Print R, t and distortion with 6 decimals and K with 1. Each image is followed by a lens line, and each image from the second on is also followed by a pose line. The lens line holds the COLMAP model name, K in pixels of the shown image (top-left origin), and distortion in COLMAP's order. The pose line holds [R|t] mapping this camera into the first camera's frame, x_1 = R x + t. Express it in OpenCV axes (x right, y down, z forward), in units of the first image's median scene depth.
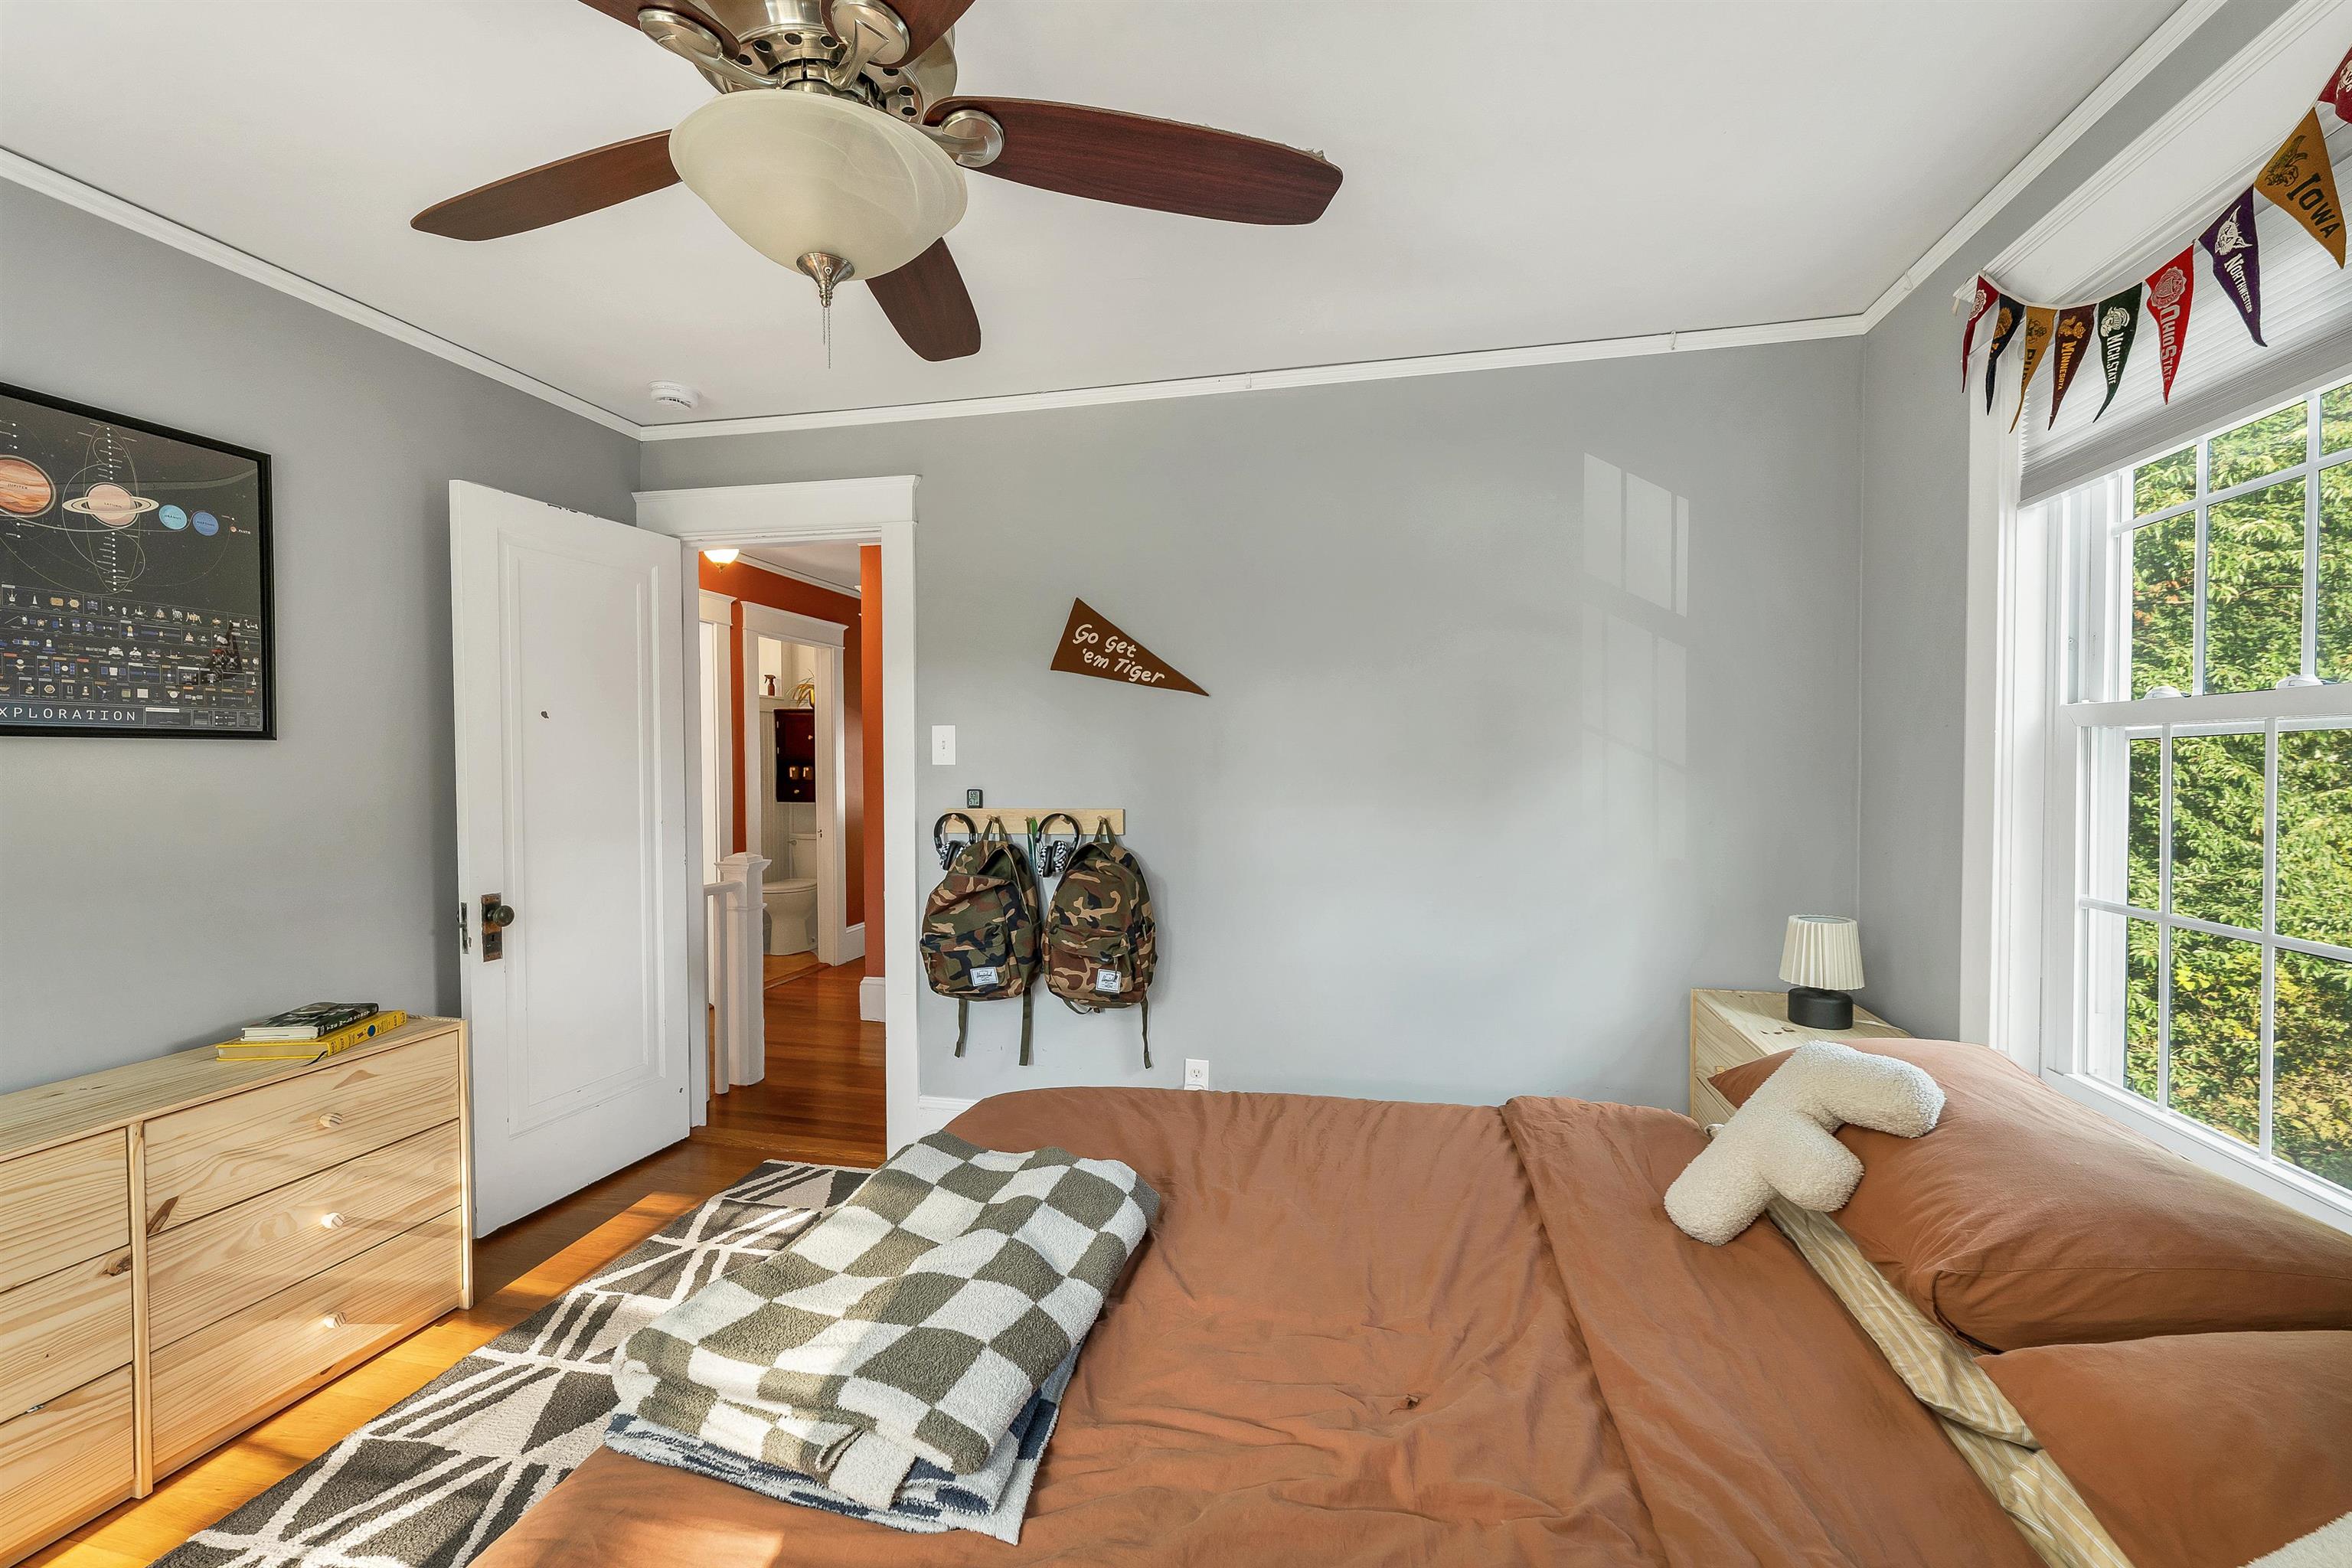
lens RADIAL K [[1003.1, 0, 1162.8], [0, 1003.1, 788.5], [0, 0, 1]] dist [0.005976, 0.000412]
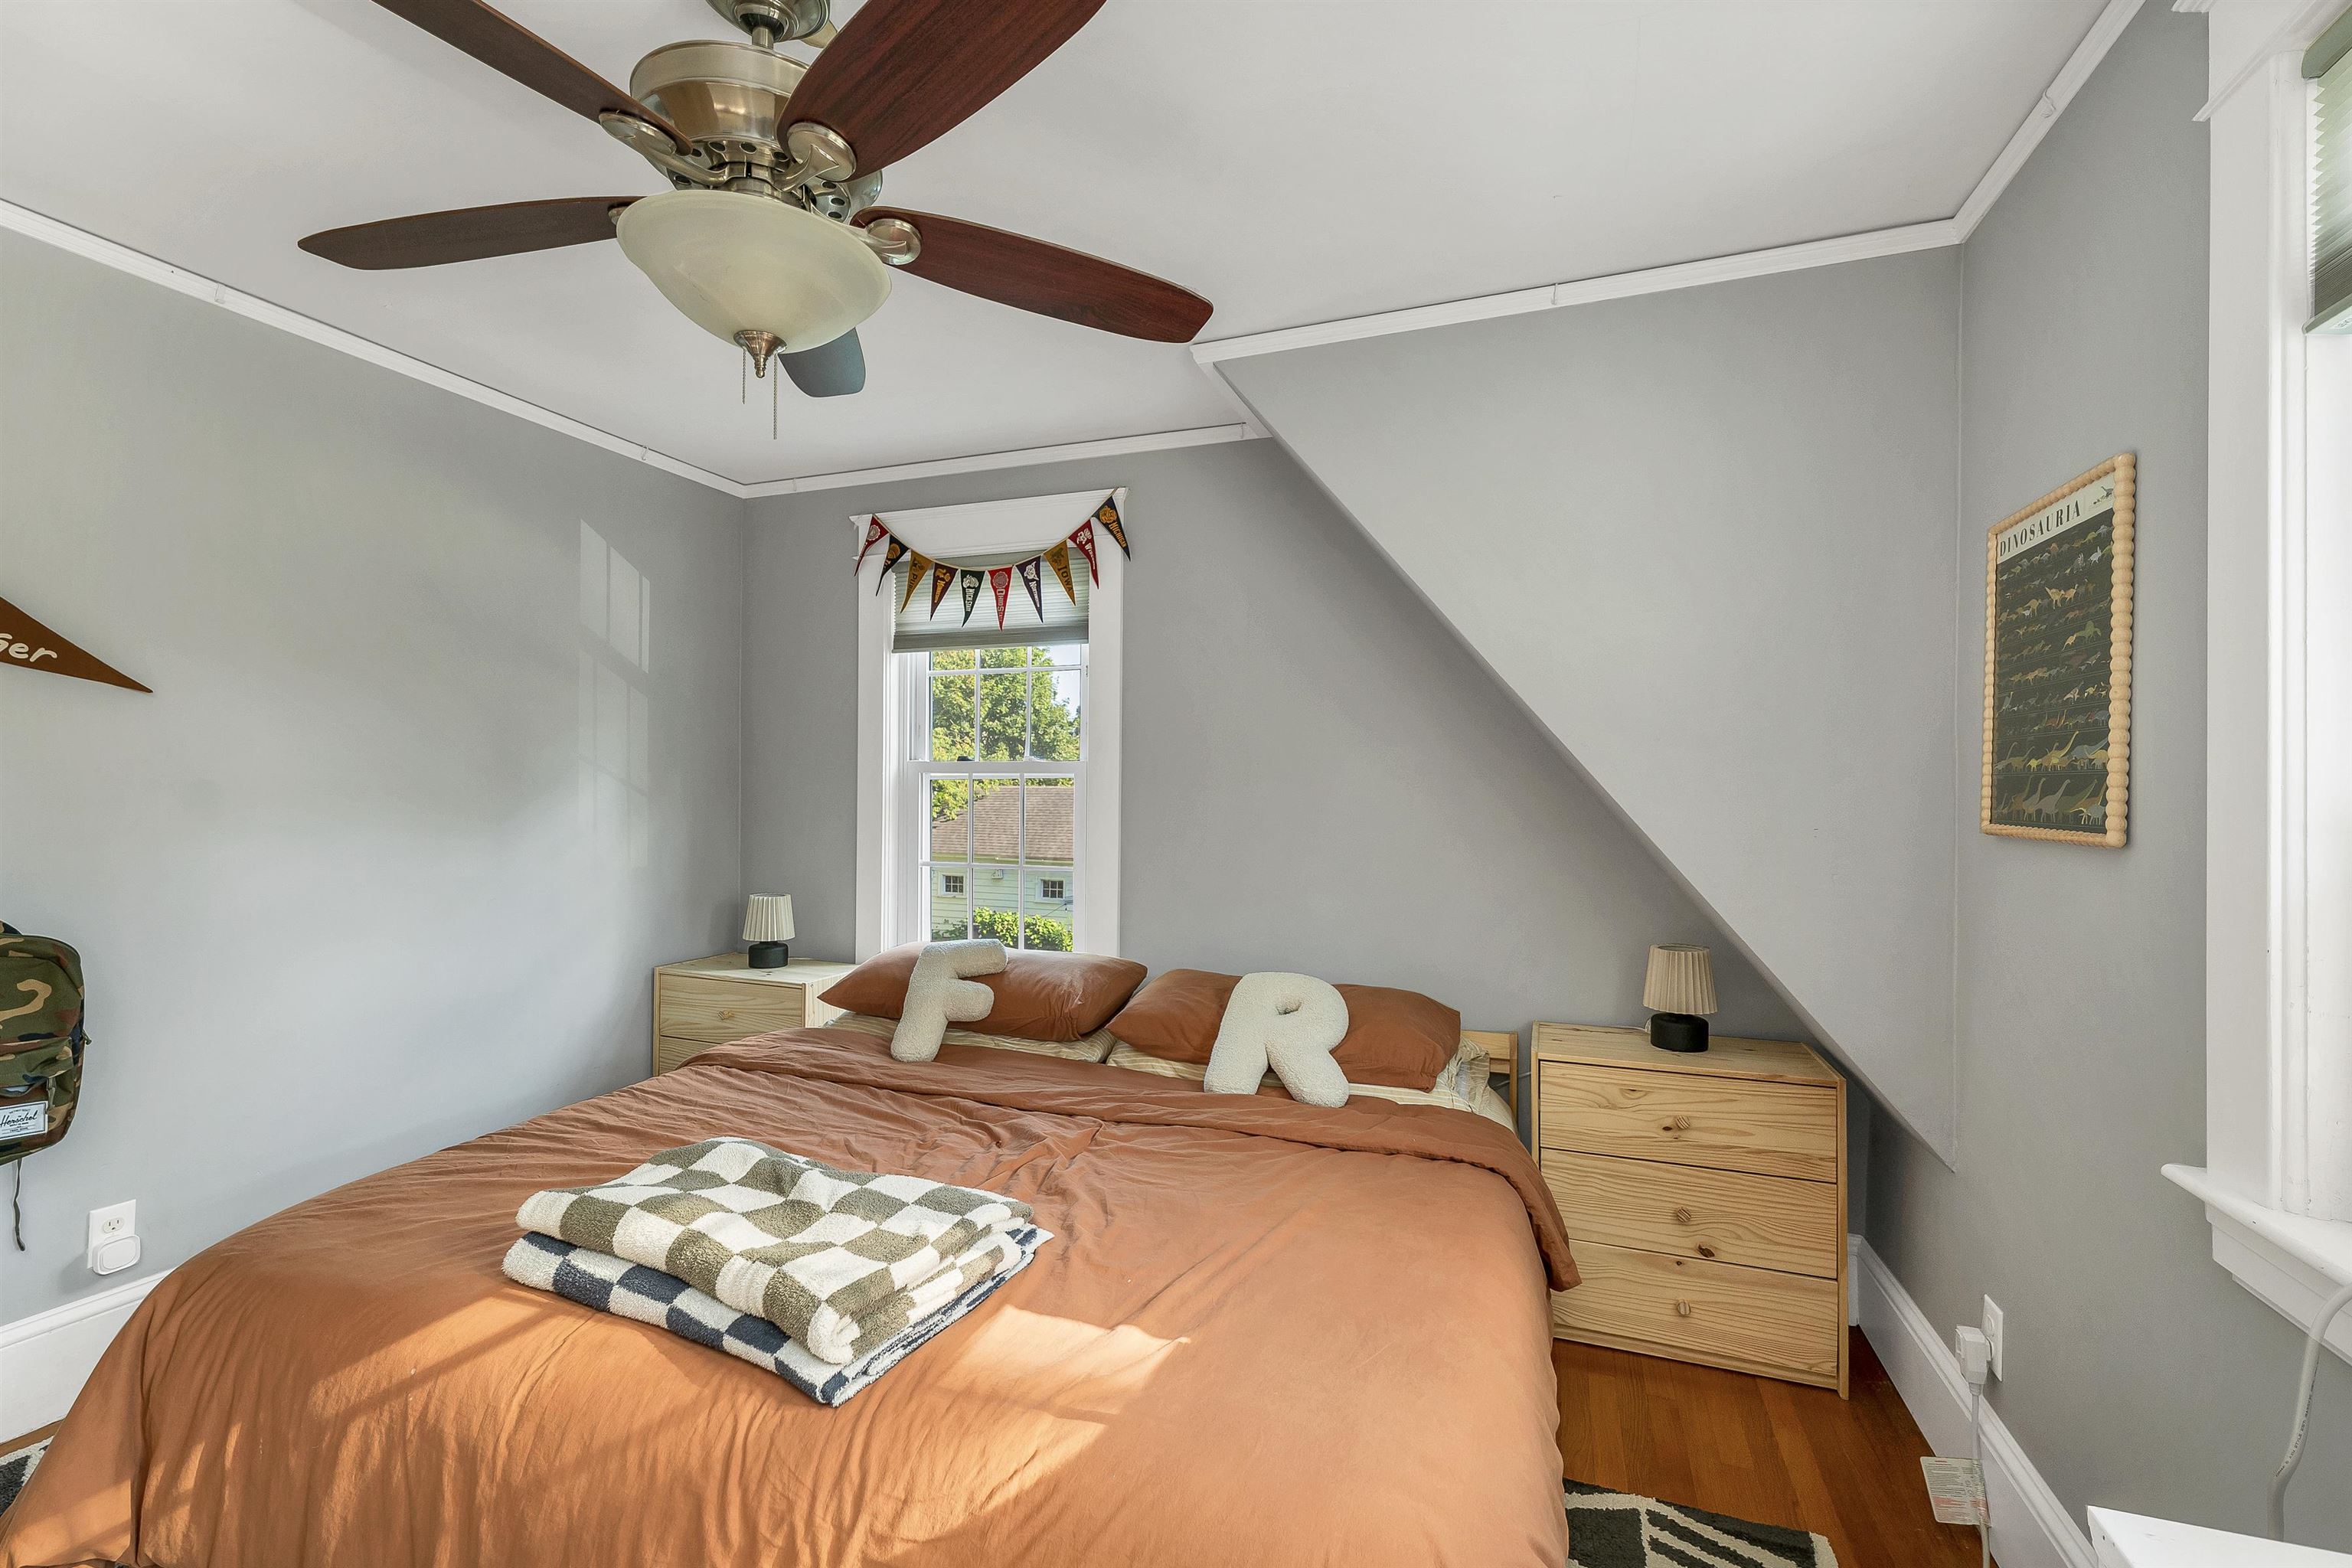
lens RADIAL K [[1003.1, 0, 1162.8], [0, 1003.1, 788.5], [0, 0, 1]] dist [0.005976, 0.000412]
pose [[0.138794, 0.009066, 0.990280, -0.875825], [0.018619, 0.999757, -0.011762, -0.000473], [-0.990146, 0.020071, 0.138592, 0.265113]]
